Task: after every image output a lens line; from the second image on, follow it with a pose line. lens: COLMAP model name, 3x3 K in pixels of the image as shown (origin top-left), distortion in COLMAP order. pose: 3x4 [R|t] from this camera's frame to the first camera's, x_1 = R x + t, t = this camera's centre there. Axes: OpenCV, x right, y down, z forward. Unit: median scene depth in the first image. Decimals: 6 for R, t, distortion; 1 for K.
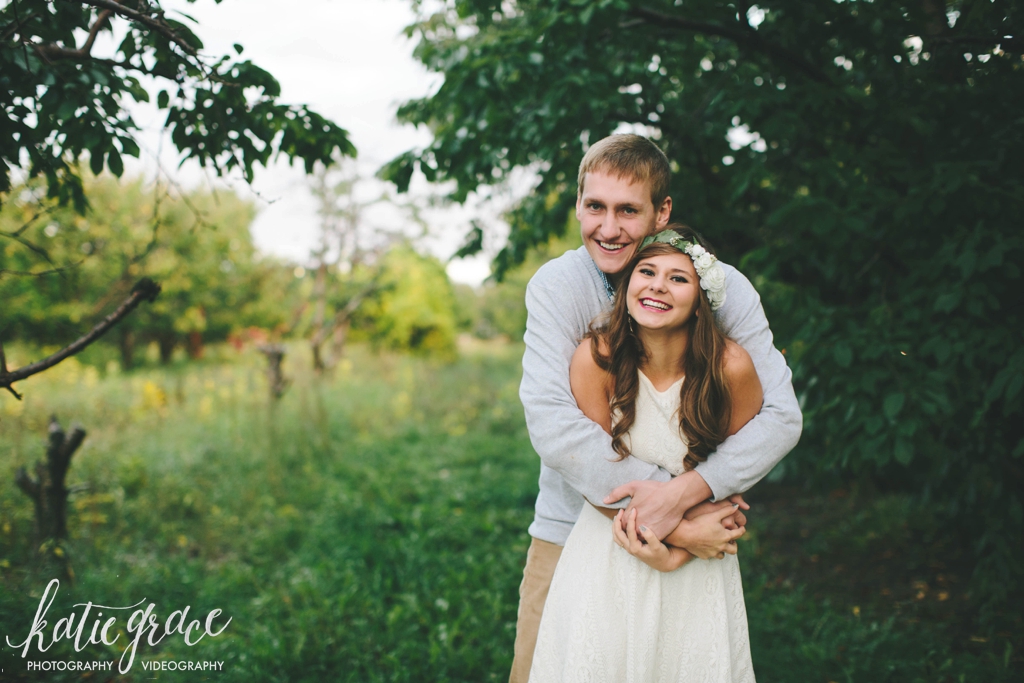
lens RADIAL K [[1502.8, 0, 512.1], [0, 1502.8, 339.9], [0, 0, 1]] dist [-0.058339, 0.000000]
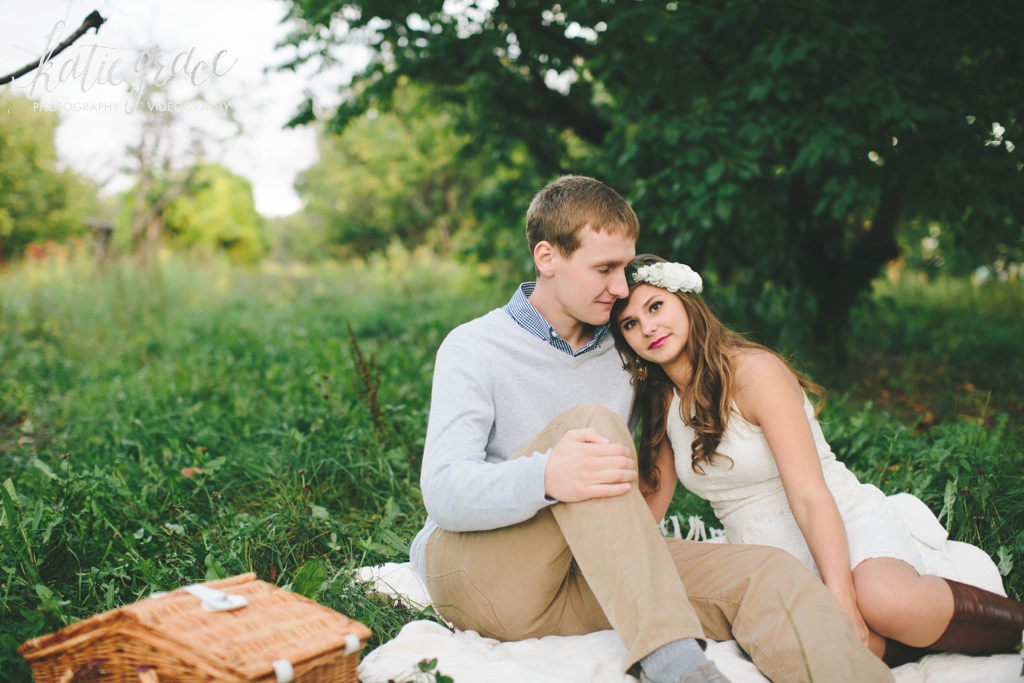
lens RADIAL K [[1502.8, 0, 512.7], [0, 1502.8, 340.6], [0, 0, 1]] dist [-0.058339, 0.000000]
pose [[0.989751, 0.006153, 0.142671, -0.018493], [-0.010531, 0.999496, 0.029949, 0.037370], [-0.142415, -0.031145, 0.989317, -0.039337]]
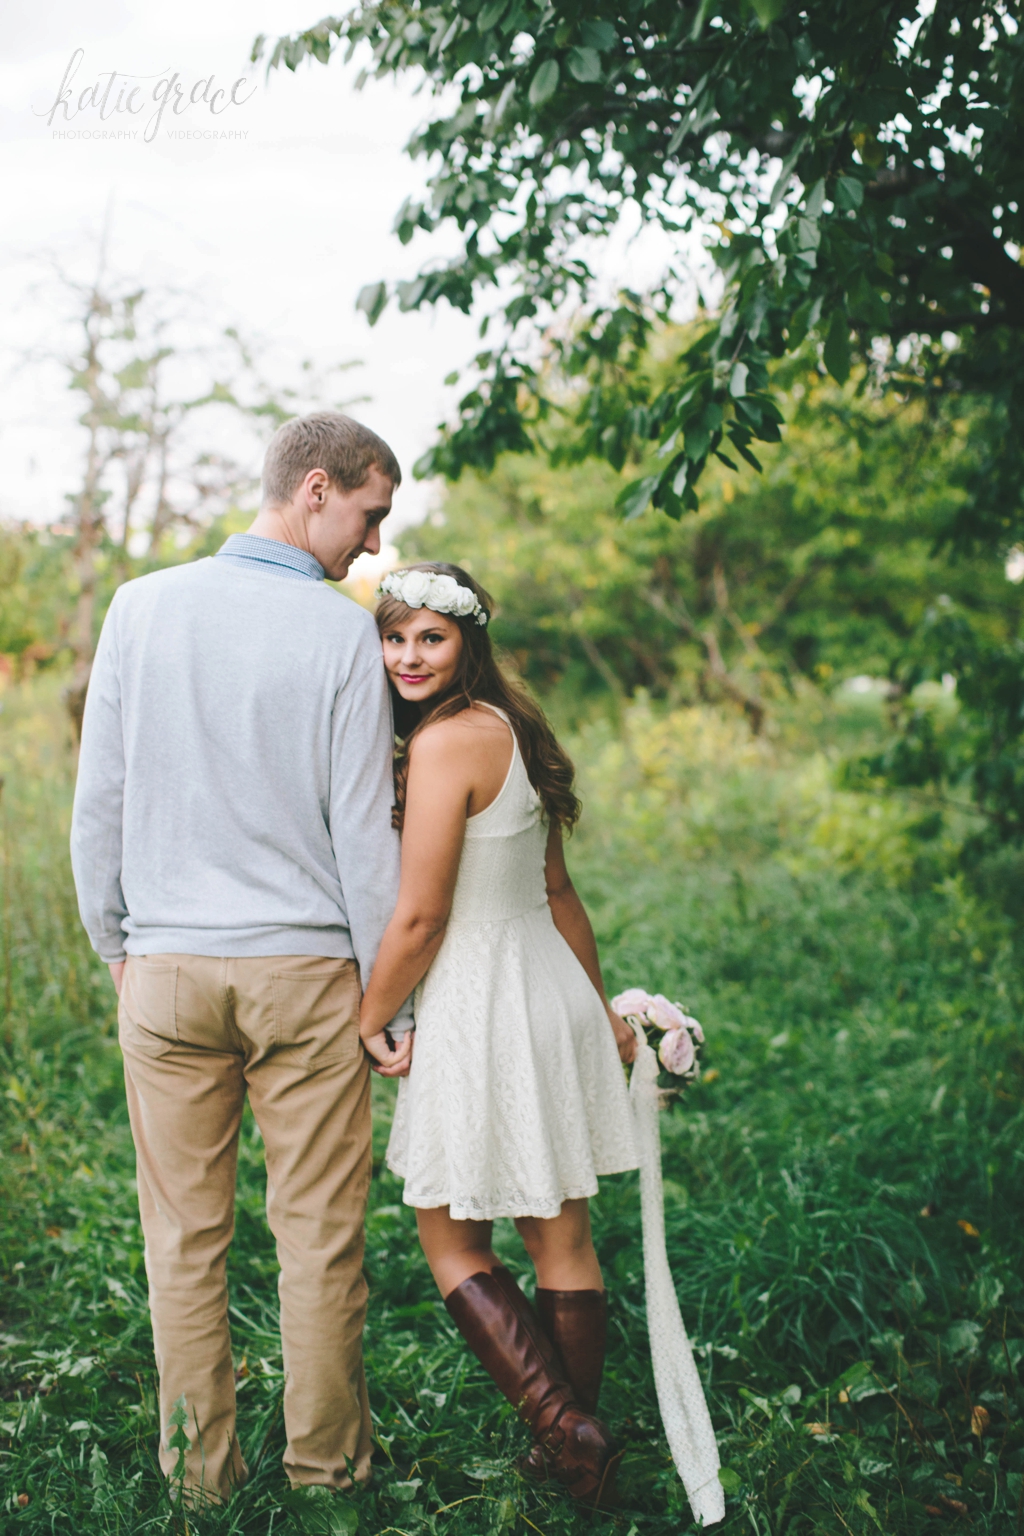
lens RADIAL K [[2254.2, 0, 512.7], [0, 2254.2, 766.5], [0, 0, 1]] dist [-0.058339, 0.000000]
pose [[0.998484, -0.003638, 0.054926, -0.030037], [0.001834, 0.999458, 0.032858, 0.003027], [-0.055016, -0.032708, 0.997950, 0.254570]]
